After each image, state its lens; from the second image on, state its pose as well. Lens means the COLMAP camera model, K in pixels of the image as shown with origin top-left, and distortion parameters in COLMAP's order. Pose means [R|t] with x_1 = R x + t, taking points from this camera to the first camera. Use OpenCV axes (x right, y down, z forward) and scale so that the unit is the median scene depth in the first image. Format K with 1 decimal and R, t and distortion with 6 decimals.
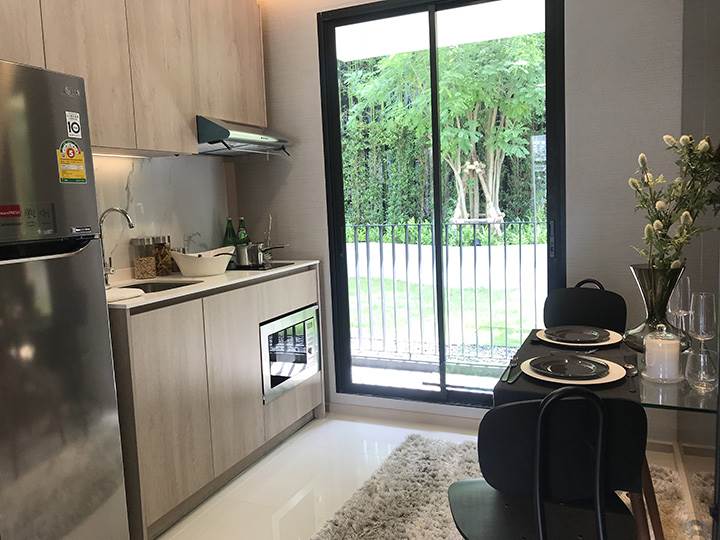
lens RADIAL K [[588.2, 0, 361.0], [0, 588.2, 271.8], [0, 0, 1]] dist [0.018100, -0.008225]
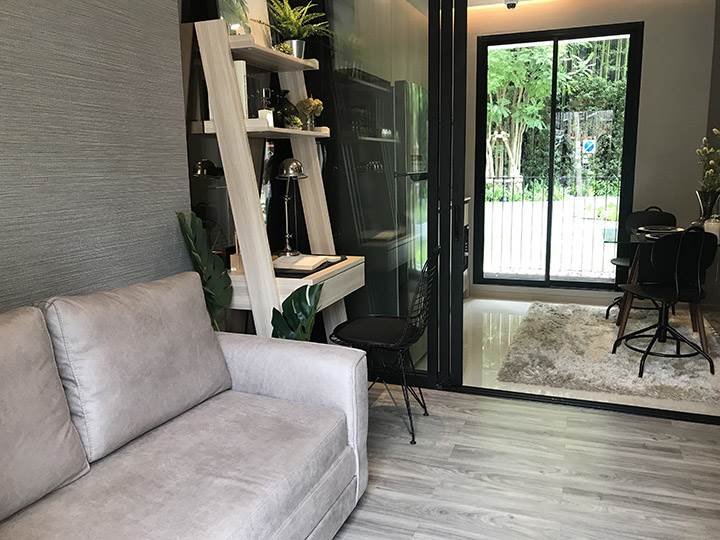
lens RADIAL K [[588.2, 0, 360.8], [0, 588.2, 270.5], [0, 0, 1]] dist [0.018100, -0.008225]
pose [[0.997984, 0.017330, 0.061059, -0.164282], [-0.020816, 0.998162, 0.056913, 0.033807], [-0.059961, -0.058070, 0.996510, -0.200214]]
